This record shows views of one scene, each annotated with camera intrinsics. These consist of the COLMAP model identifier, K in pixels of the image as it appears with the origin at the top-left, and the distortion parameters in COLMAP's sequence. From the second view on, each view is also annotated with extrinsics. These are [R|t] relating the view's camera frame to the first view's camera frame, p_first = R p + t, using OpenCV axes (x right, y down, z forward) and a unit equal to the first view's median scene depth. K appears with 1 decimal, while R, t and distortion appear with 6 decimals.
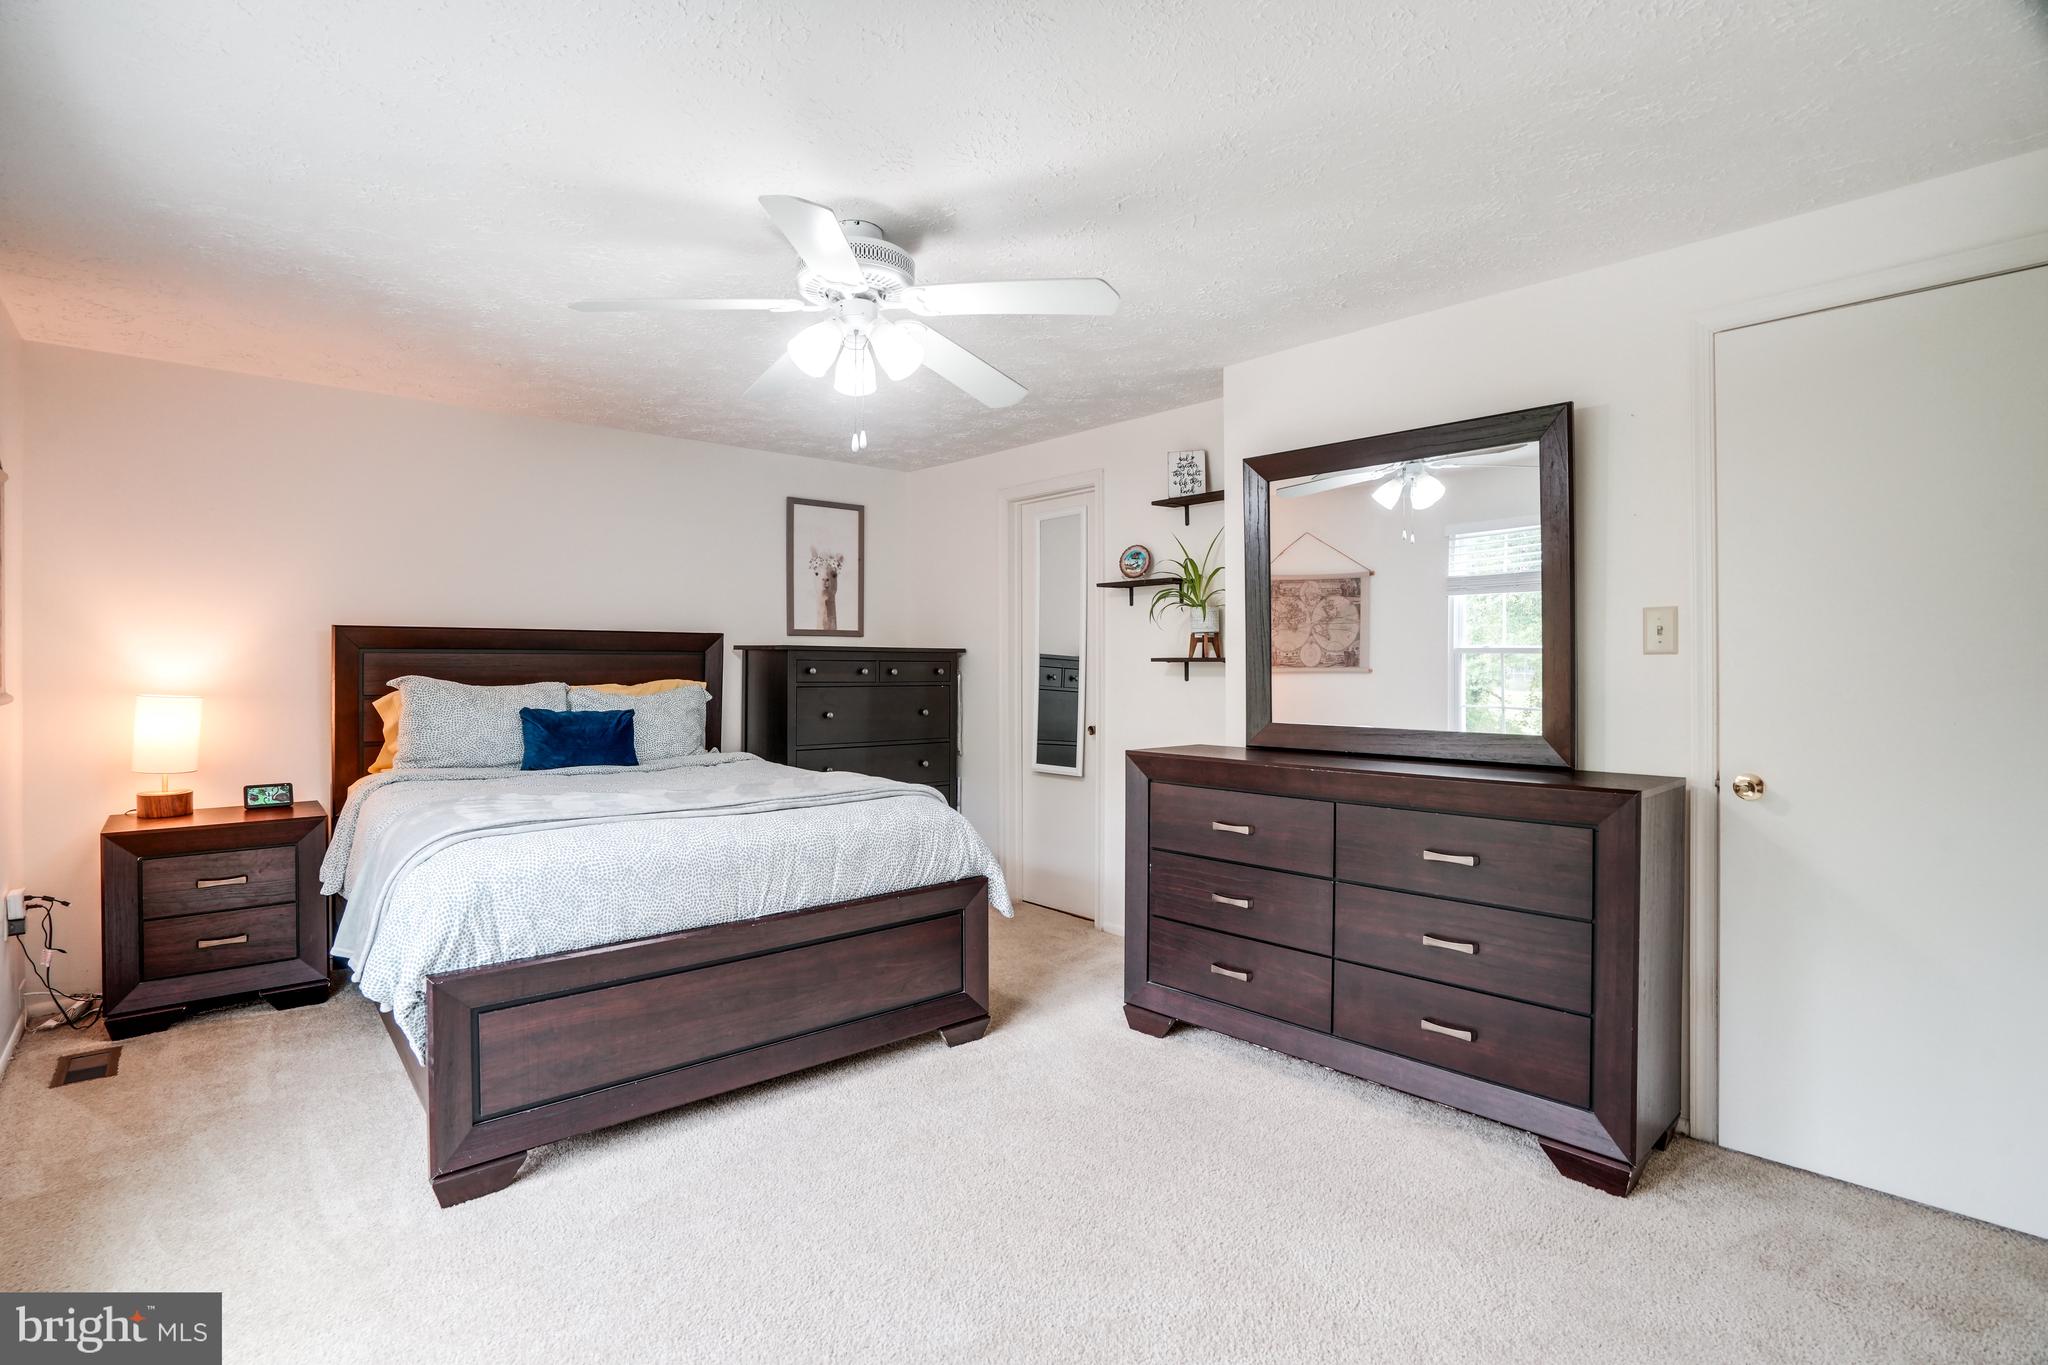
lens RADIAL K [[987.7, 0, 992.1], [0, 987.7, 662.9], [0, 0, 1]] dist [-0.052660, 0.018800]
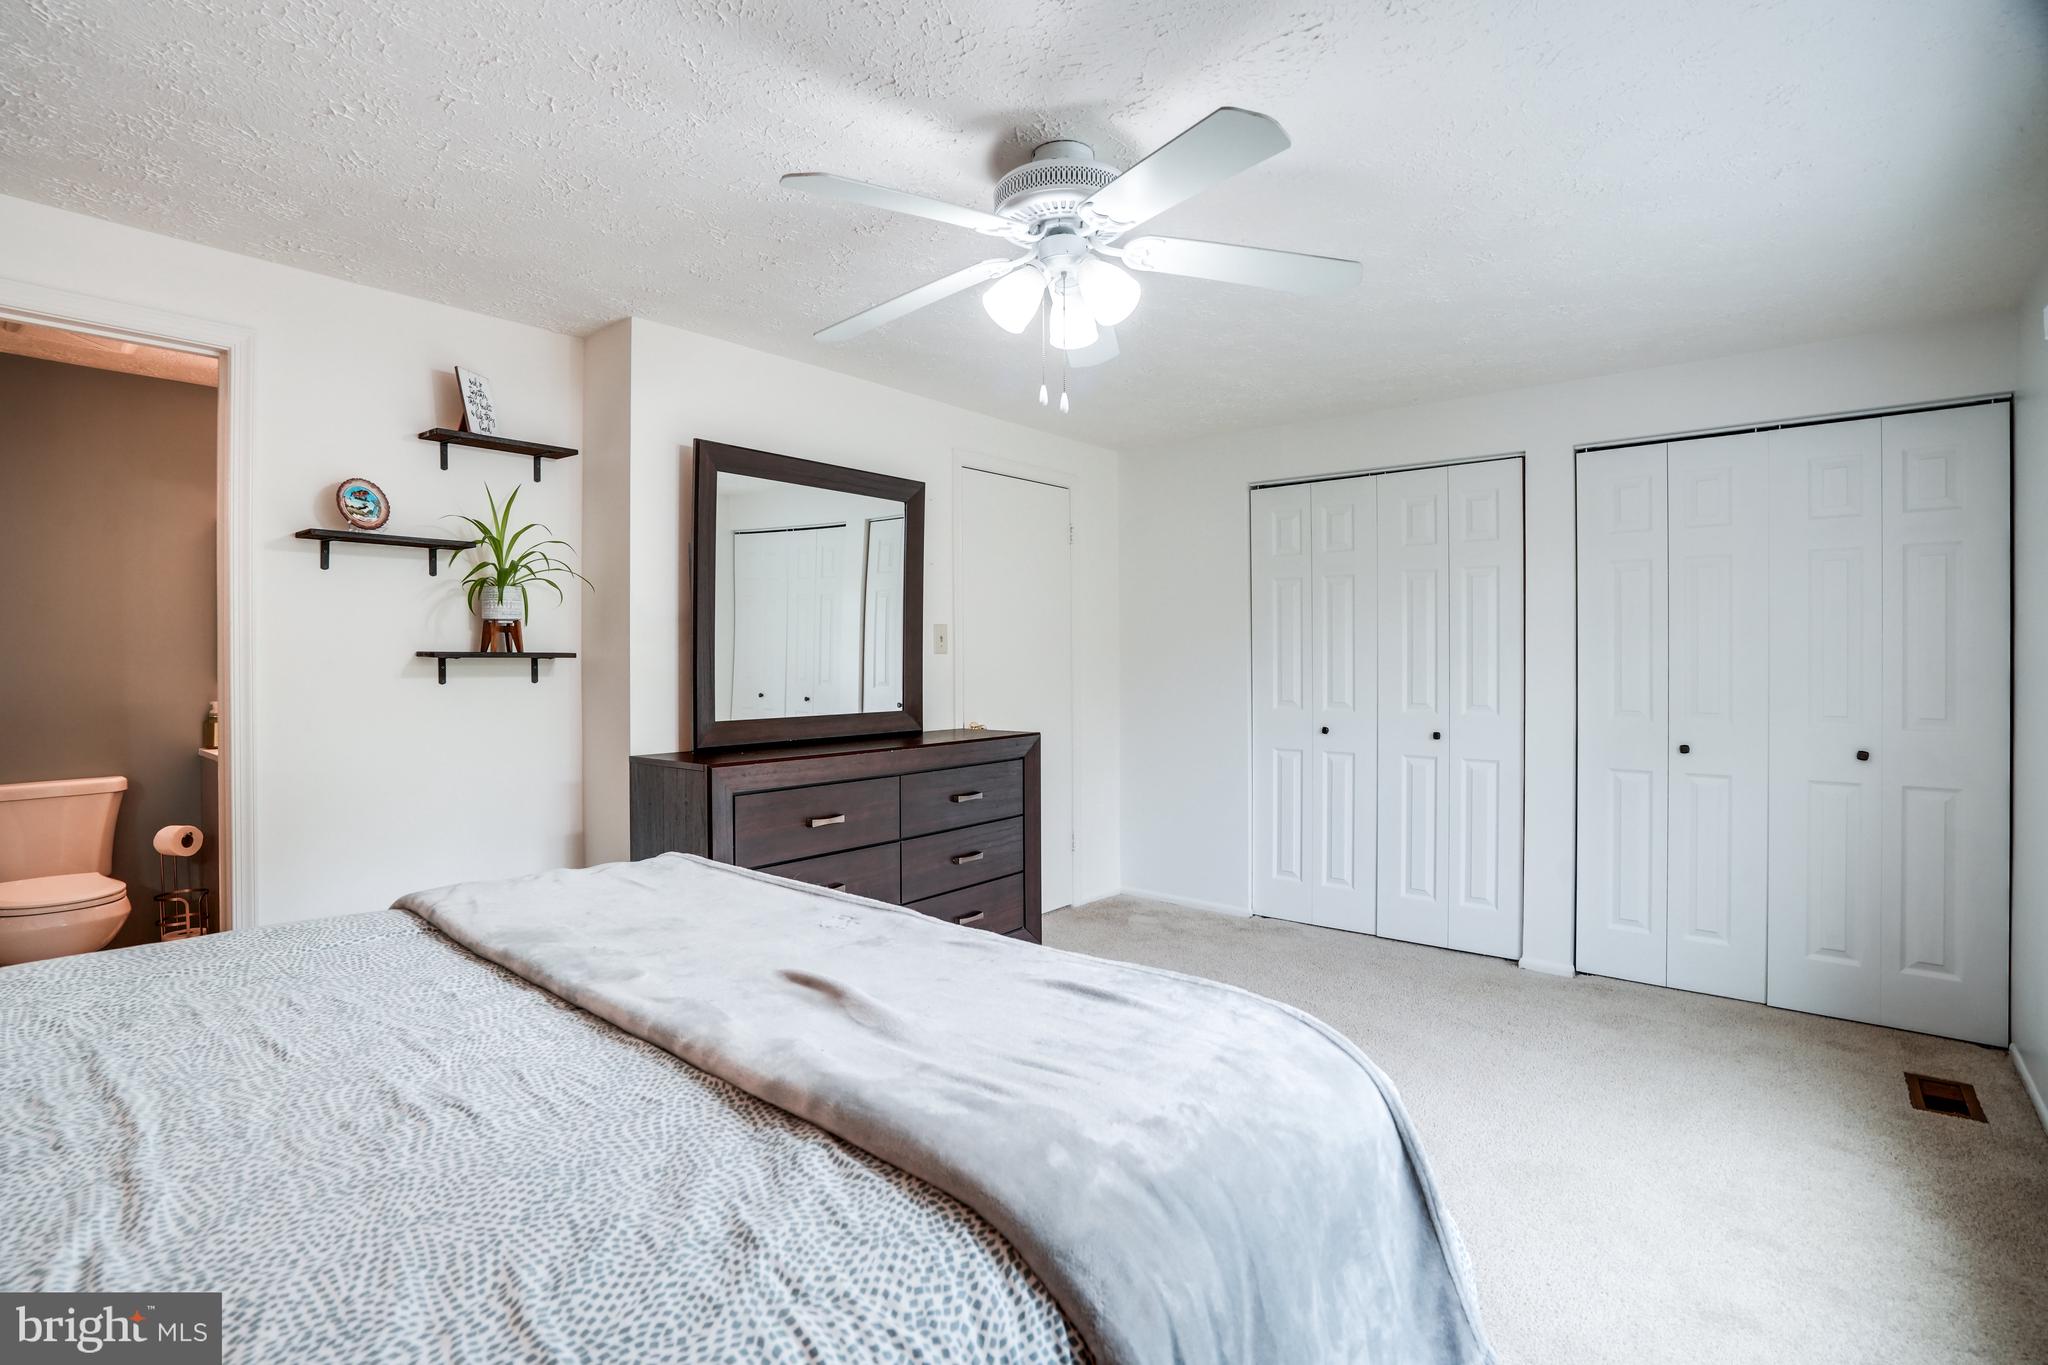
lens RADIAL K [[996.9, 0, 1012.1], [0, 996.9, 659.9], [0, 0, 1]] dist [-0.046998, 0.020734]
pose [[-0.166237, -0.003580, 0.986079, -0.315894], [-0.002945, 0.999991, 0.003134, -0.001727], [-0.986081, -0.002383, -0.166246, 0.383117]]
